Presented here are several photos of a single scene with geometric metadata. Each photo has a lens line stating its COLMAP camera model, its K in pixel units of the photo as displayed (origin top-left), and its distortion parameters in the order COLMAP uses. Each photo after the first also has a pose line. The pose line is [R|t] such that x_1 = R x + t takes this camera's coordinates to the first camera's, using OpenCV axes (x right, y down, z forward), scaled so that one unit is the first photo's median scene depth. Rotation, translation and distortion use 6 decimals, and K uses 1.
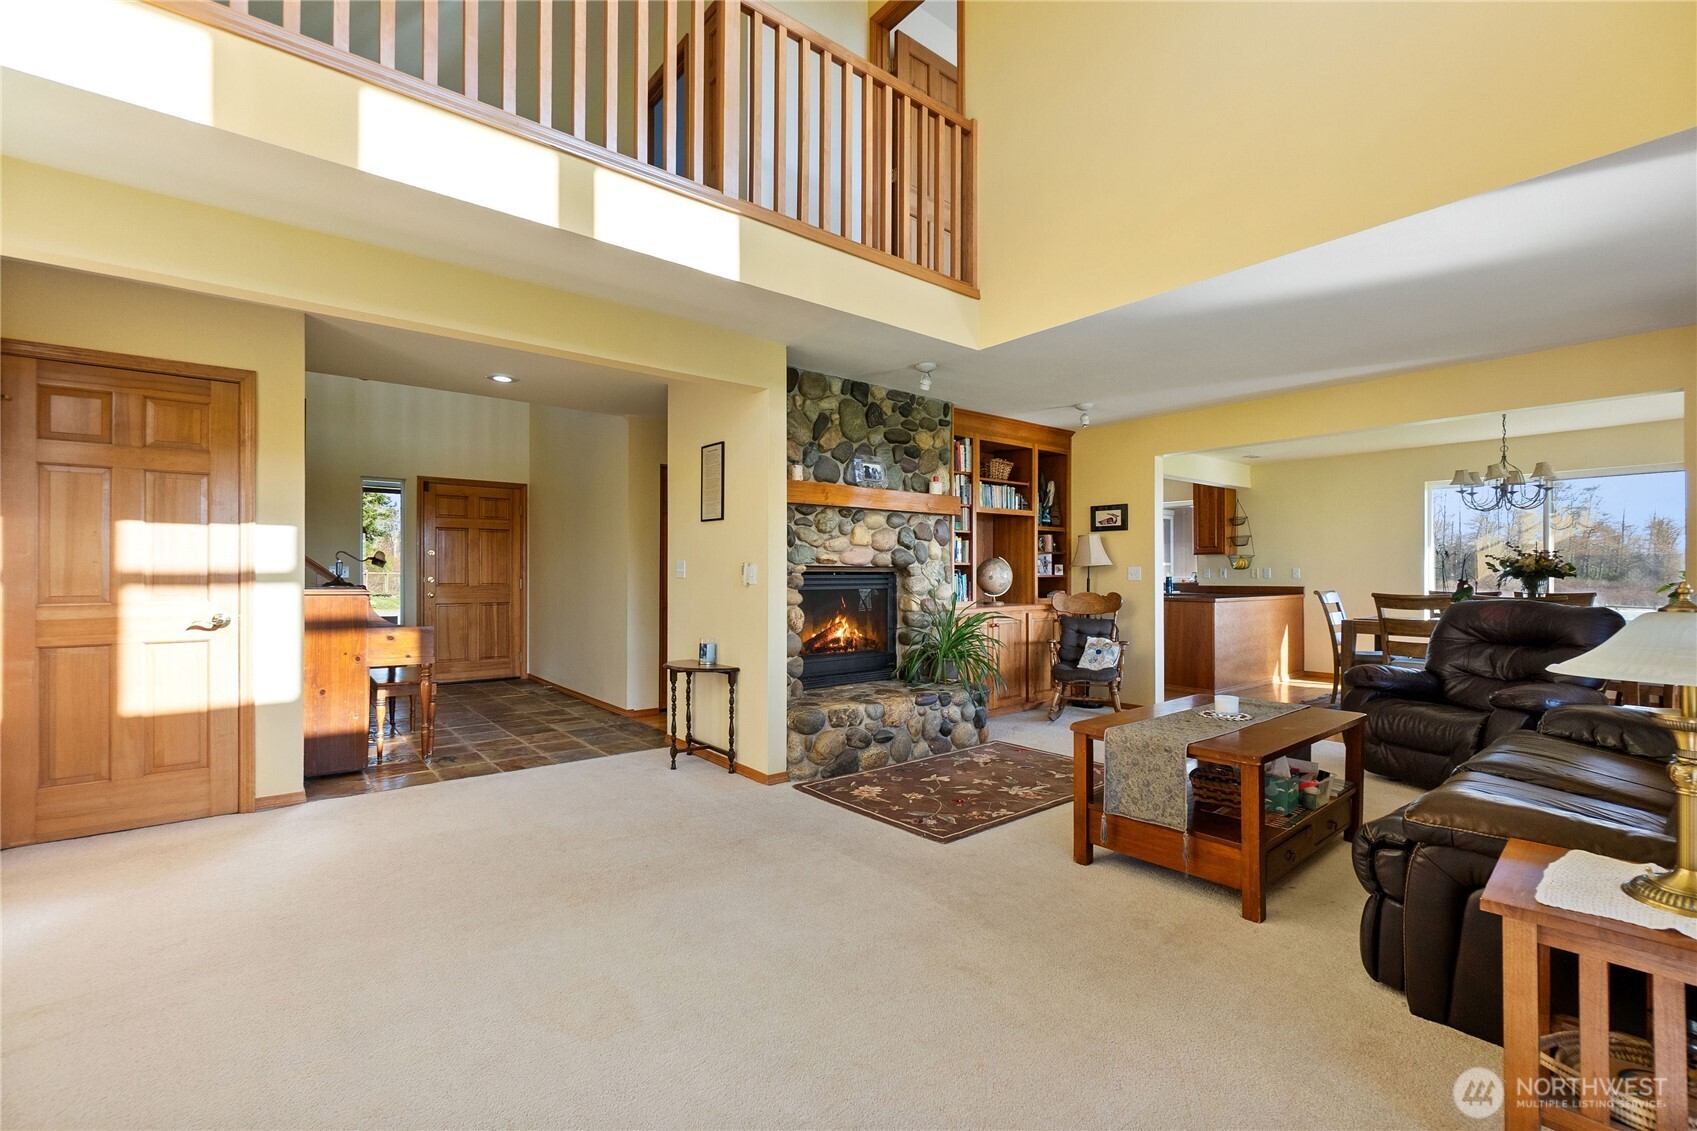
lens RADIAL K [[737.0, 0, 845.4], [0, 737.0, 587.6], [0, 0, 1]] dist [-0.001587, -0.000220]
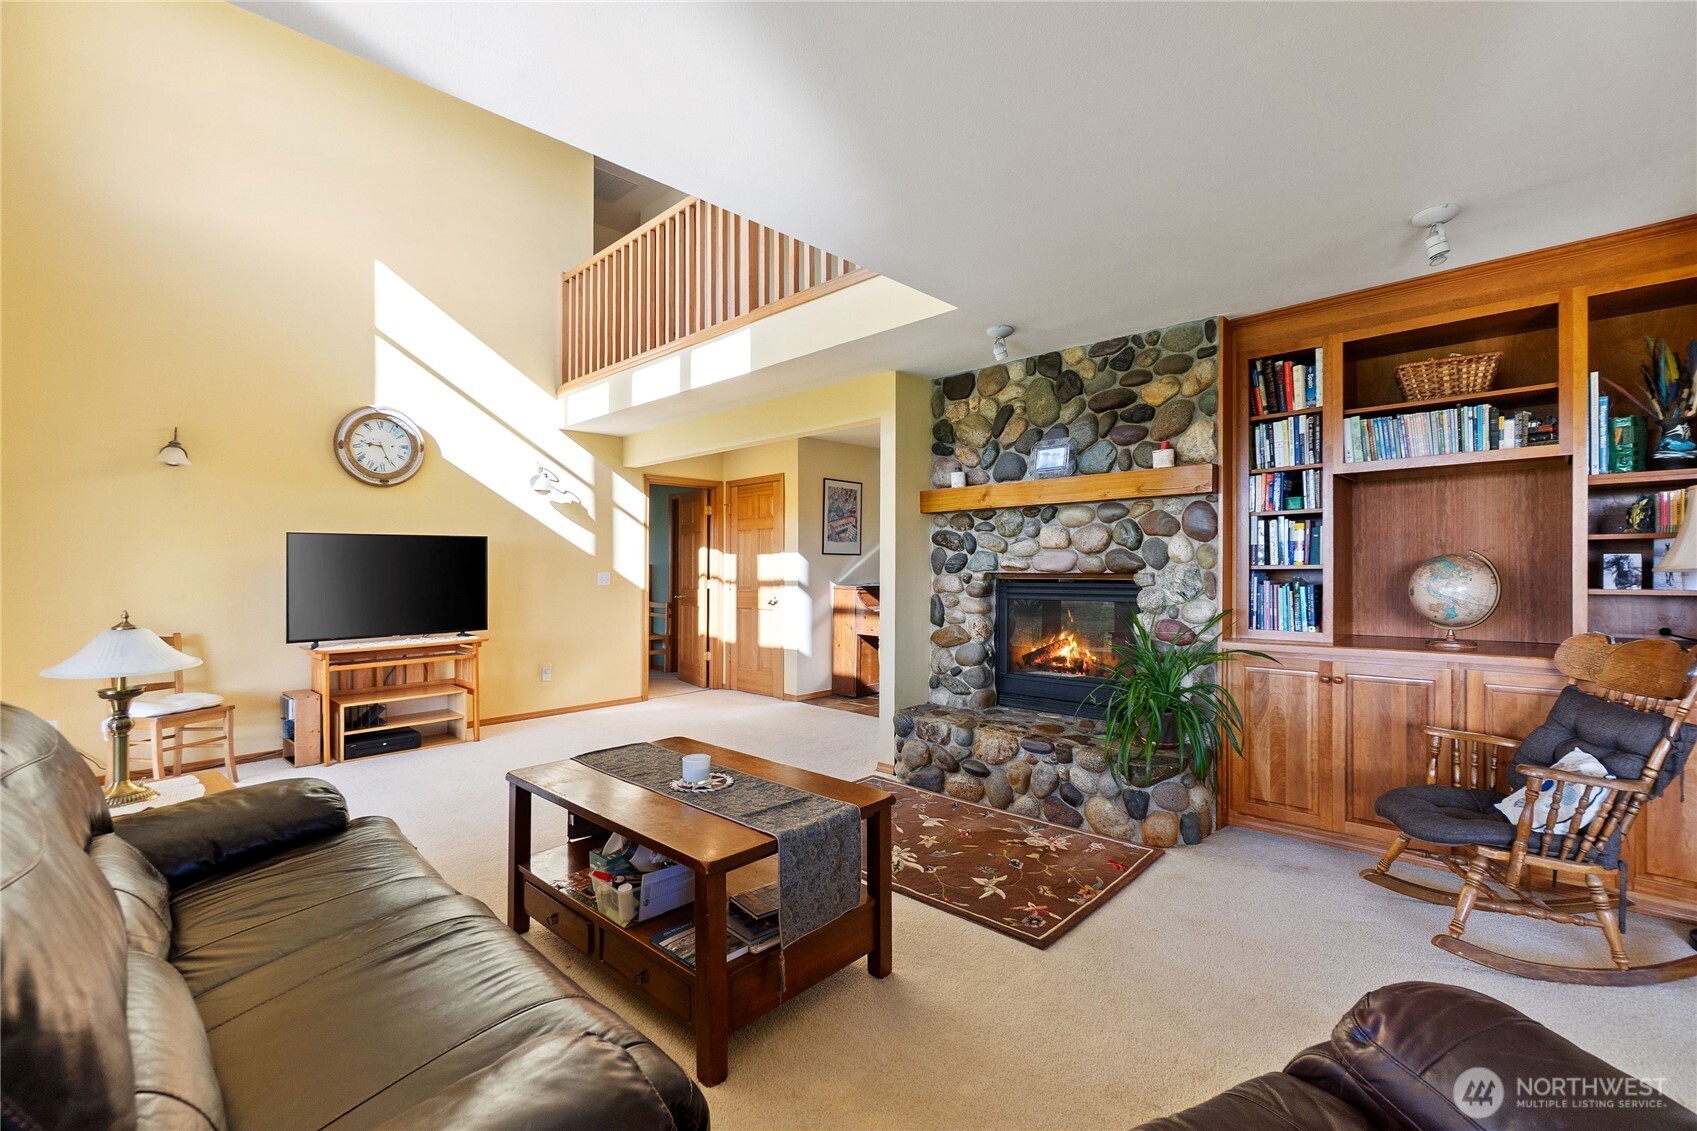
lens RADIAL K [[744.6, 0, 848.5], [0, 744.6, 565.5], [0, 0, 1]] dist [-0.000767, -0.000263]
pose [[0.116829, 0.002132, -0.993150, 0.848024], [-0.005704, 0.999983, 0.001476, -0.038253], [0.993136, 0.005492, 0.116839, 0.685864]]
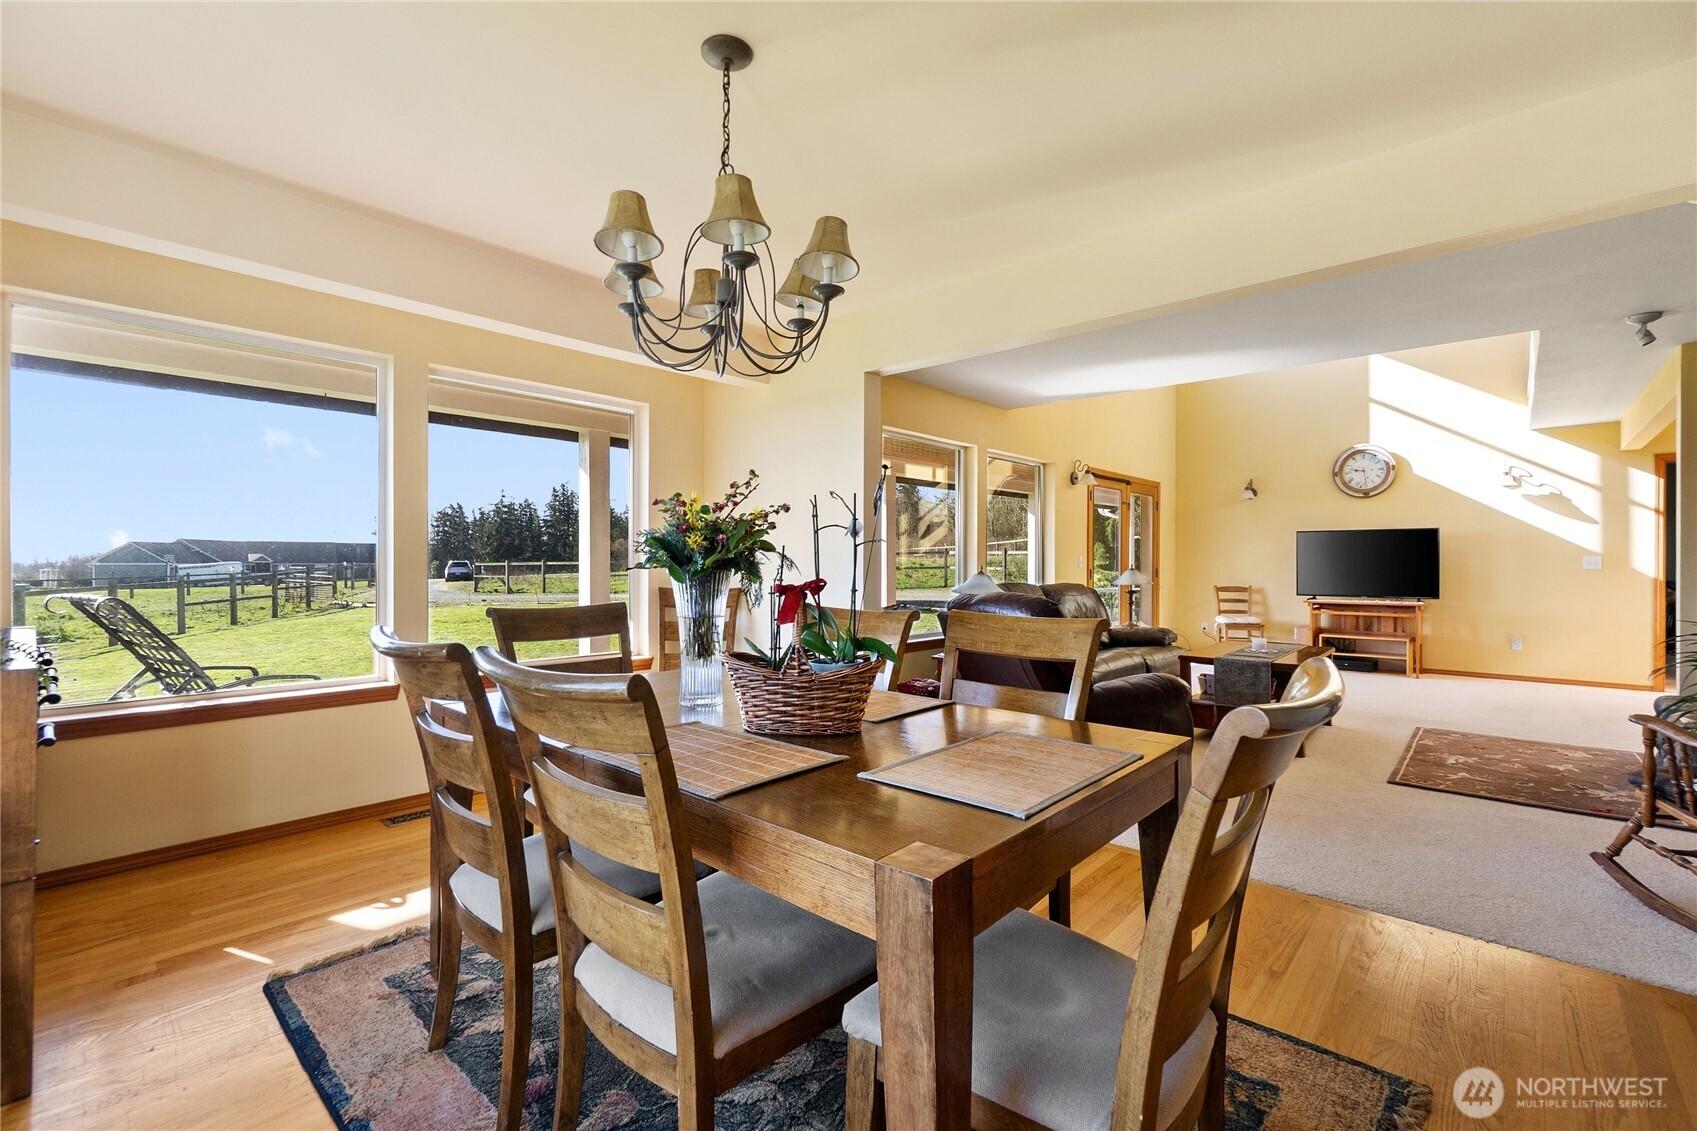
lens RADIAL K [[744.6, 0, 848.5], [0, 744.6, 565.5], [0, 0, 1]] dist [-0.000767, -0.000263]
pose [[-0.988519, -0.002481, -0.151074, 1.082780], [-0.006266, 0.999678, 0.024578, -0.030575], [0.150965, 0.025242, -0.988217, 1.670078]]
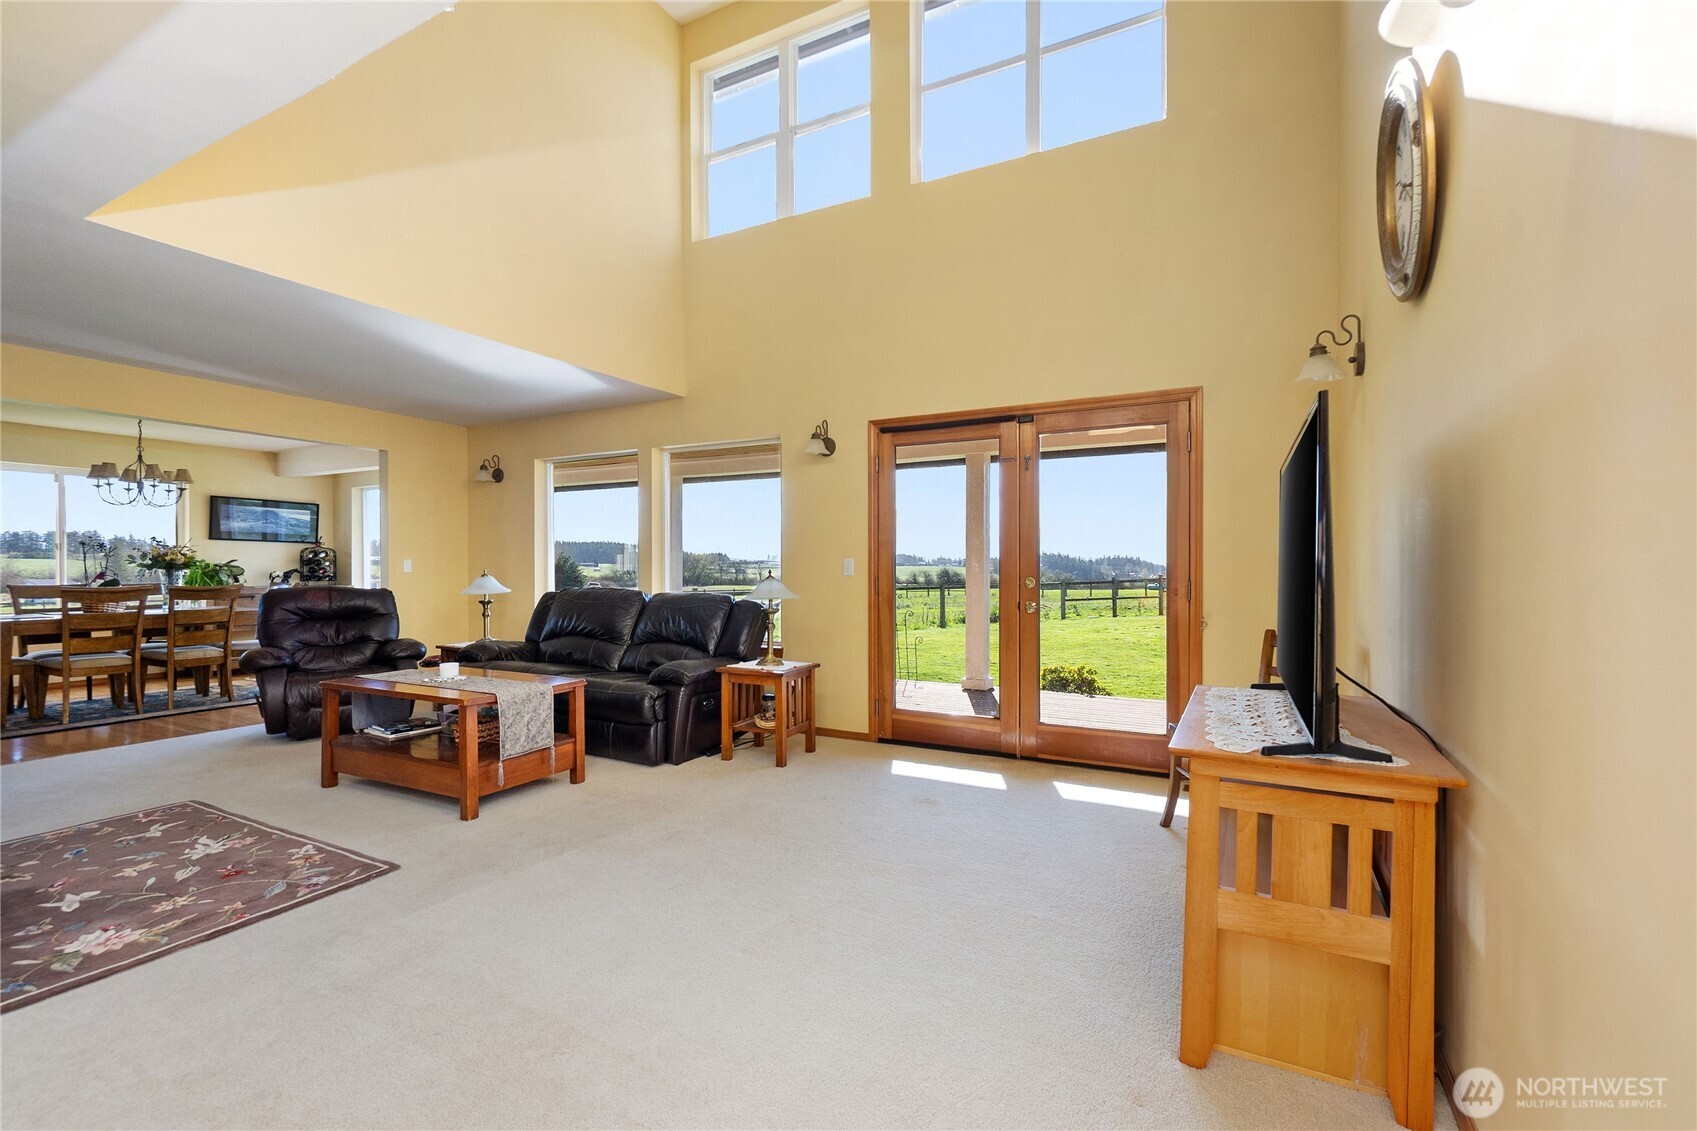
lens RADIAL K [[744.6, 0, 848.5], [0, 744.6, 565.5], [0, 0, 1]] dist [-0.000767, -0.000263]
pose [[-0.382220, 0.000999, 0.924071, -0.590729], [0.018878, 0.999799, 0.006727, -0.008515], [-0.923879, 0.020016, -0.382162, 0.547292]]
